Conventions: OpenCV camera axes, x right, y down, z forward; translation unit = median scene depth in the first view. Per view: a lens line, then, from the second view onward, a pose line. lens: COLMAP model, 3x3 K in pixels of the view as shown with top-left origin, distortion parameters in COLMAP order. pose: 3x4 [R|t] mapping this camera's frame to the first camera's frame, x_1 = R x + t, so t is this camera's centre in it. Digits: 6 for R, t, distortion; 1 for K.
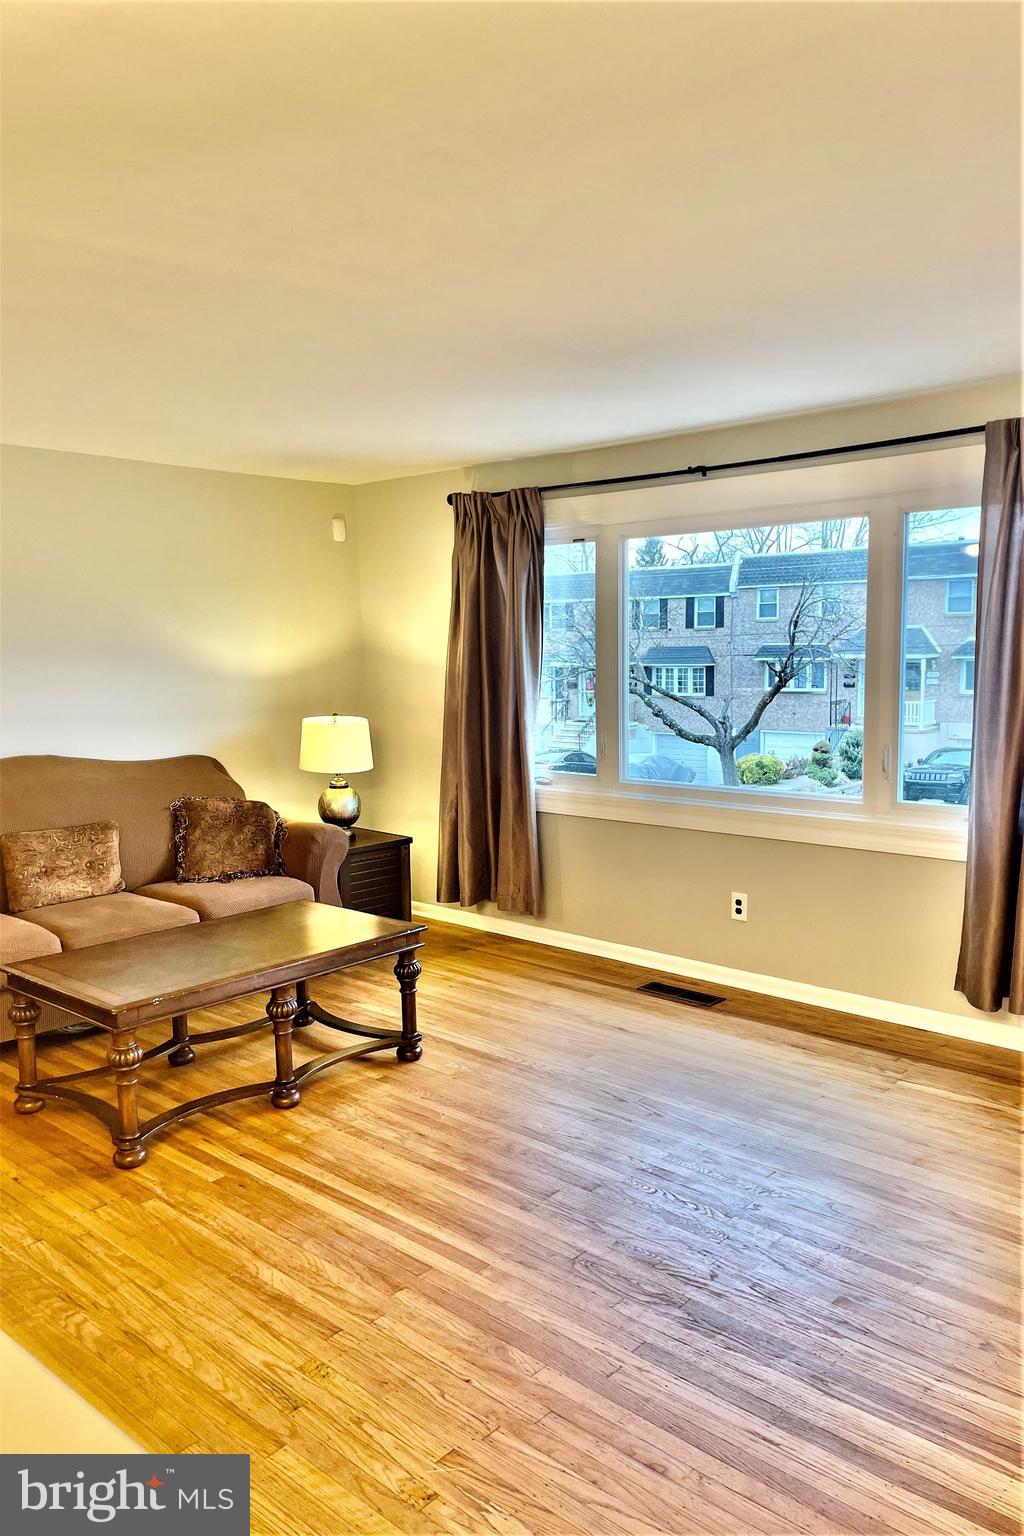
lens RADIAL K [[1173.9, 0, 515.2], [0, 1173.9, 775.4], [0, 0, 1]] dist [0.073749, -0.091630]
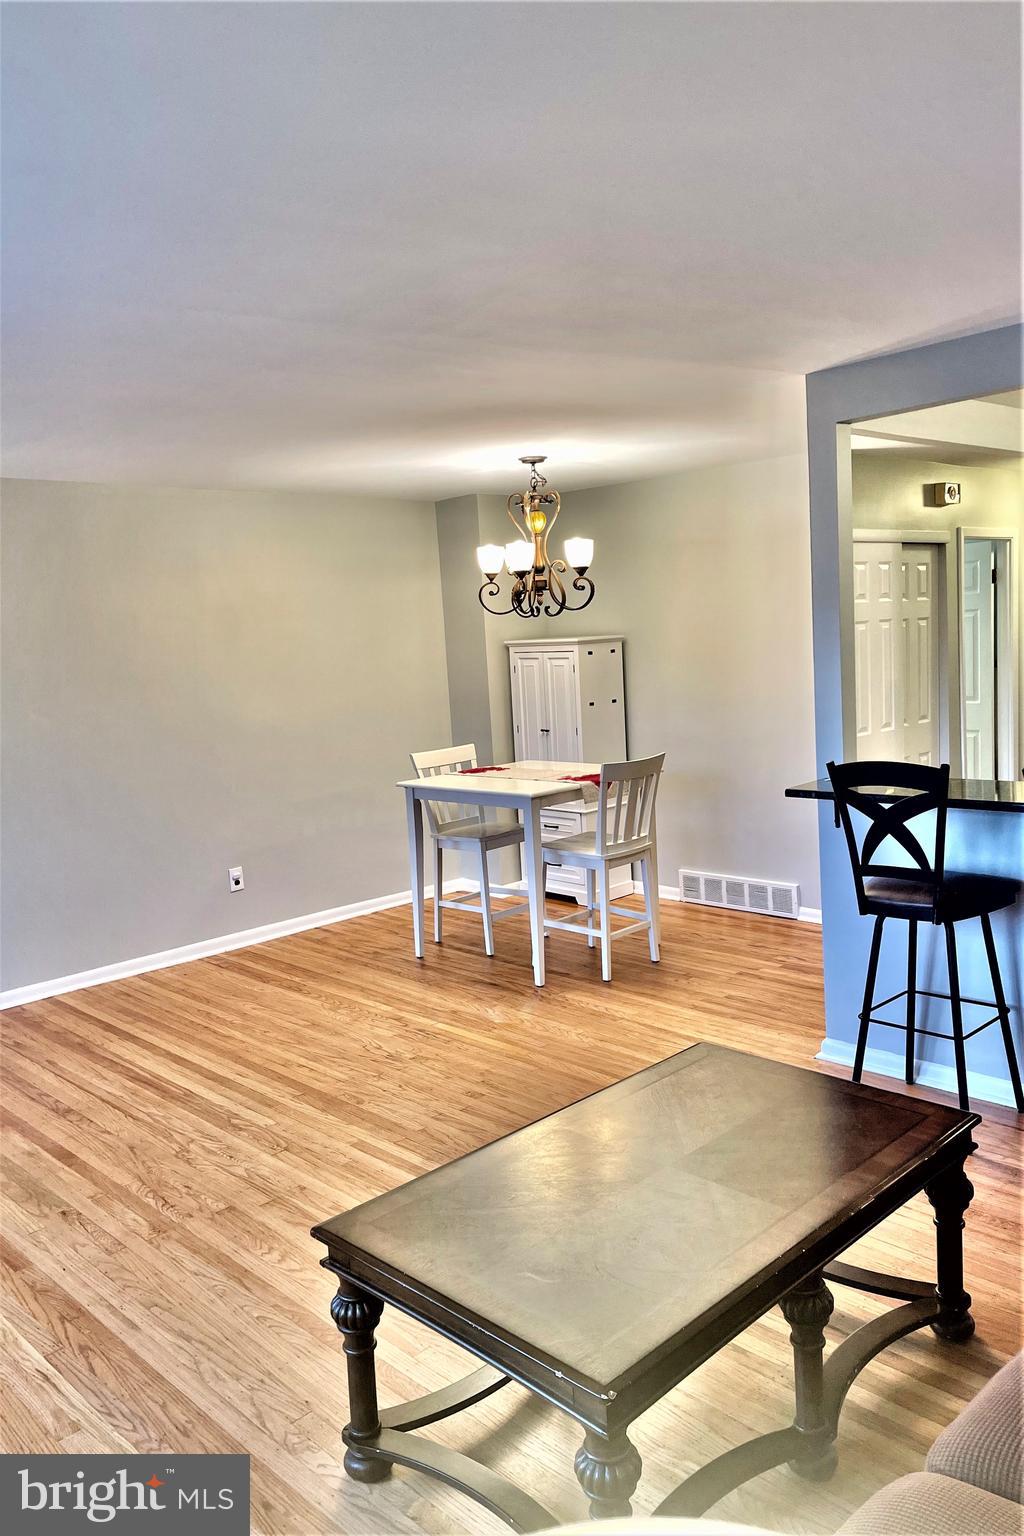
lens RADIAL K [[1173.9, 0, 515.2], [0, 1173.9, 775.4], [0, 0, 1]] dist [0.073749, -0.091630]
pose [[-0.996224, 0.056958, 0.065524, -0.307417], [0.070800, 0.969791, 0.233435, -0.266493], [-0.050249, 0.237192, -0.970162, 2.136860]]
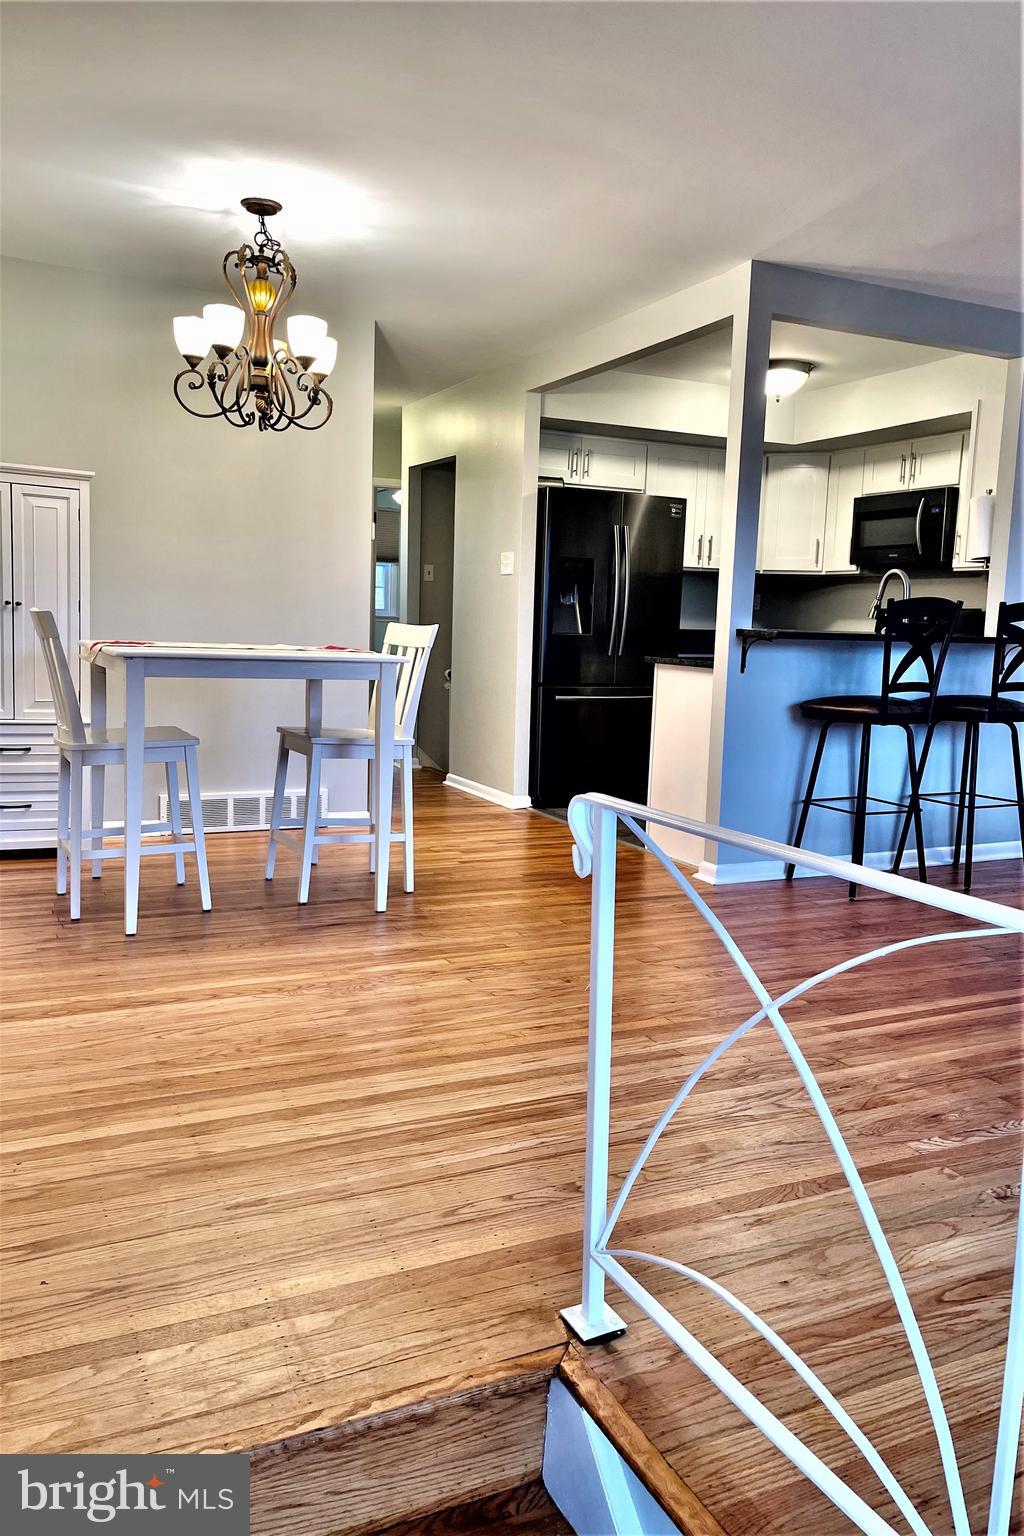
lens RADIAL K [[1157.3, 0, 515.9], [0, 1157.3, 759.6], [0, 0, 1]] dist [0.061225, -0.078170]
pose [[-0.372176, 0.109094, -0.921729, 1.000800], [-0.131613, 0.976831, 0.168758, 0.041625], [0.918783, 0.184119, -0.349195, 1.047505]]
